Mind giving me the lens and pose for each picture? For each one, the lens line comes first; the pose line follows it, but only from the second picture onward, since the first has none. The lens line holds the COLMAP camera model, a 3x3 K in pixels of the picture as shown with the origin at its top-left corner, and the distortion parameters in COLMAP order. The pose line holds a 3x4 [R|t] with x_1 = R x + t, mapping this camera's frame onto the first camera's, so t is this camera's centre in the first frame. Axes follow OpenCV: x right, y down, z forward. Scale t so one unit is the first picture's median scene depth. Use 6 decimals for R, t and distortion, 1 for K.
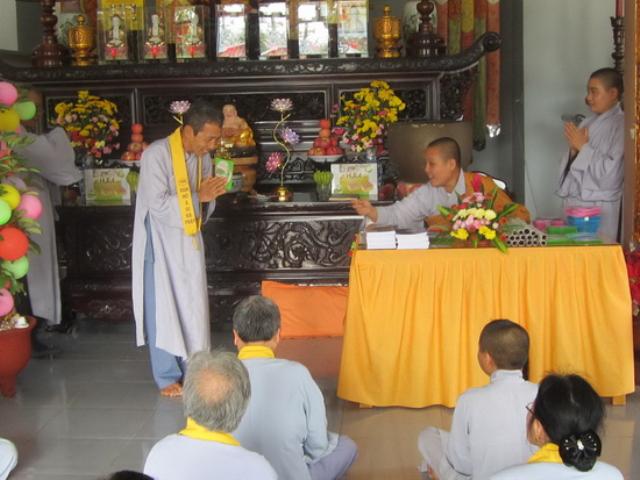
lens RADIAL K [[1012.1, 0, 320.0], [0, 1012.1, 240.0], [0, 0, 1]] dist [-0.038145, -0.038613]
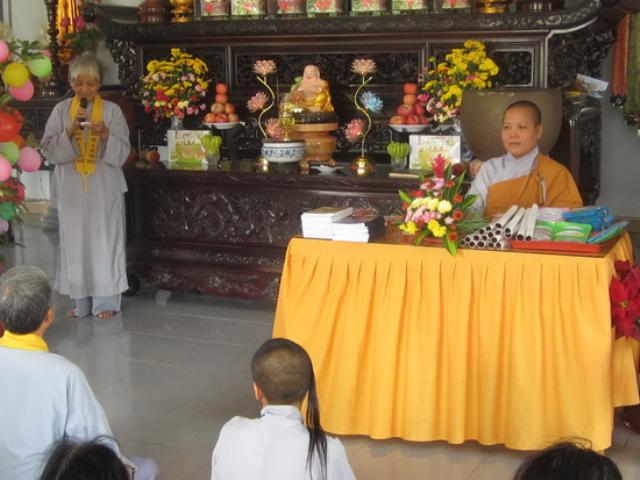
lens RADIAL K [[1012.1, 0, 320.0], [0, 1012.1, 240.0], [0, 0, 1]] dist [-0.038145, -0.038613]
pose [[0.936091, 0.075315, -0.343600, 0.246941], [-0.061869, 0.996834, 0.049944, -0.022667], [0.346274, -0.025494, 0.937787, 0.142569]]
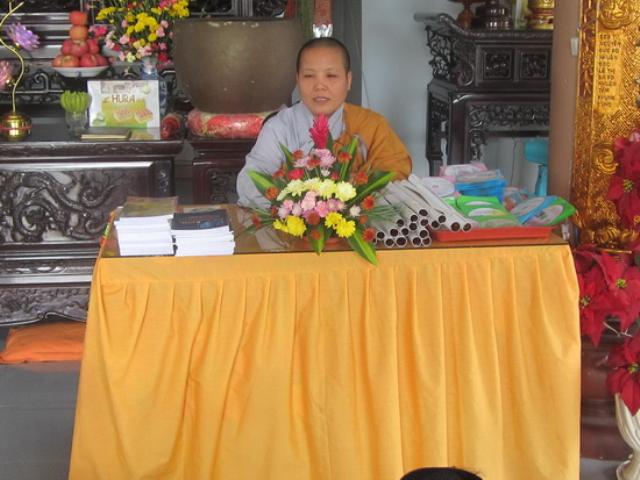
lens RADIAL K [[1012.1, 0, 320.0], [0, 1012.1, 240.0], [0, 0, 1]] dist [-0.038145, -0.038613]
pose [[0.982735, -0.015728, 0.184348, 0.036592], [-0.002485, 0.995168, 0.098156, -0.036571], [-0.185001, -0.096919, 0.977948, 0.319891]]
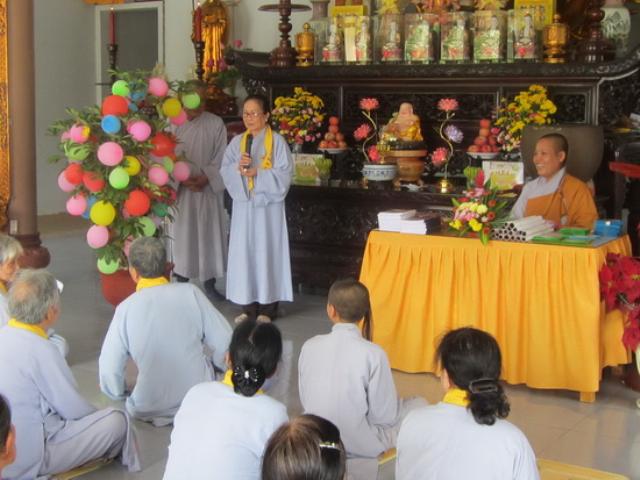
lens RADIAL K [[1012.1, 0, 320.0], [0, 1012.1, 240.0], [0, 0, 1]] dist [-0.038145, -0.038613]
pose [[0.881437, 0.093411, -0.462972, 0.364955], [-0.091772, 0.995437, 0.026122, -0.002910], [0.463299, 0.019463, 0.885988, -0.037848]]
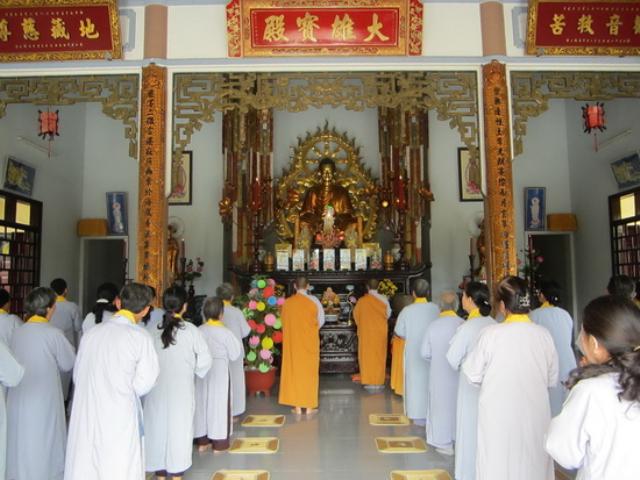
lens RADIAL K [[1012.1, 0, 320.0], [0, 1012.1, 240.0], [0, 0, 1]] dist [-0.038145, -0.038613]
pose [[0.992189, 0.020523, 0.123042, -0.436964], [0.006116, 0.977183, -0.212312, 0.297693], [-0.124592, 0.211406, 0.969425, -1.530665]]
